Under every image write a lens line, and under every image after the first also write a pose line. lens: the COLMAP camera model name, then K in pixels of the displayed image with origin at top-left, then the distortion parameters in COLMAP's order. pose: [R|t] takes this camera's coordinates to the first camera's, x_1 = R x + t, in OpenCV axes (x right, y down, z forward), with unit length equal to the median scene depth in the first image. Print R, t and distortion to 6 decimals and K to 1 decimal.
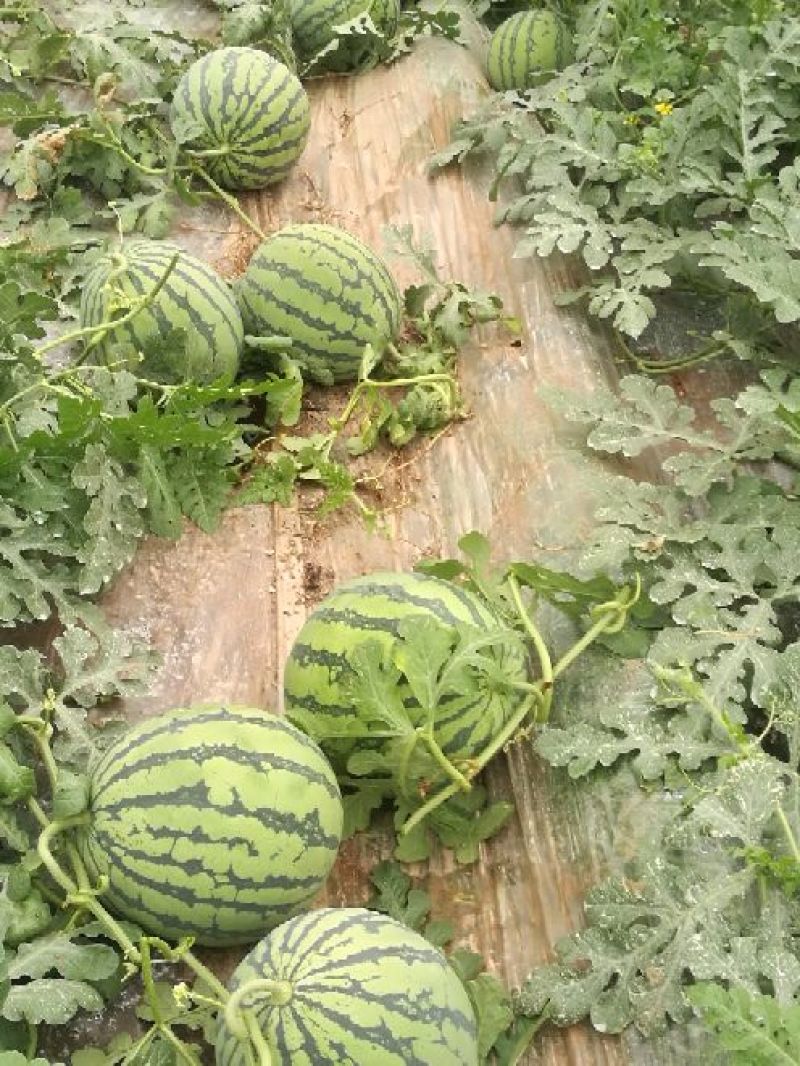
lens RADIAL K [[1516.3, 0, 400.0], [0, 1516.3, 533.0], [0, 0, 1]] dist [0.269435, -1.458960]
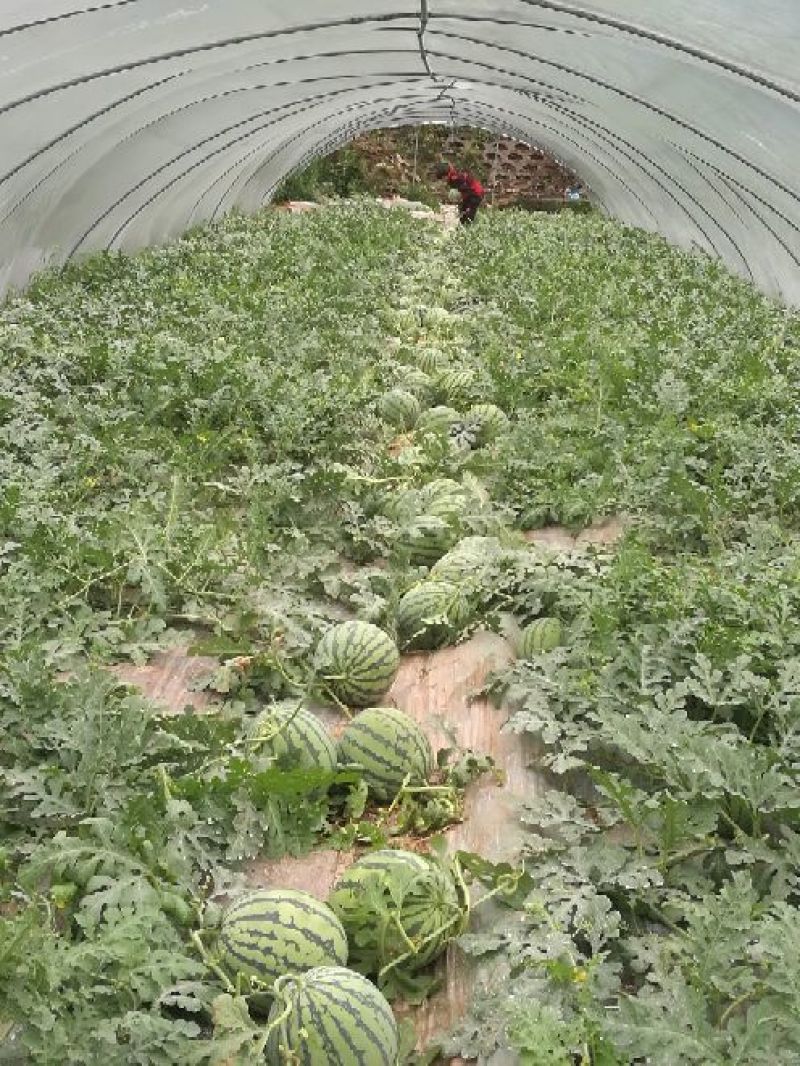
lens RADIAL K [[1516.3, 0, 400.0], [0, 1516.3, 533.0], [0, 0, 1]] dist [0.269435, -1.458960]
pose [[0.992021, 0.056411, -0.112749, 0.144757], [-0.098681, 0.904019, -0.415947, 0.338877], [0.078463, 0.423754, 0.902372, -0.638168]]
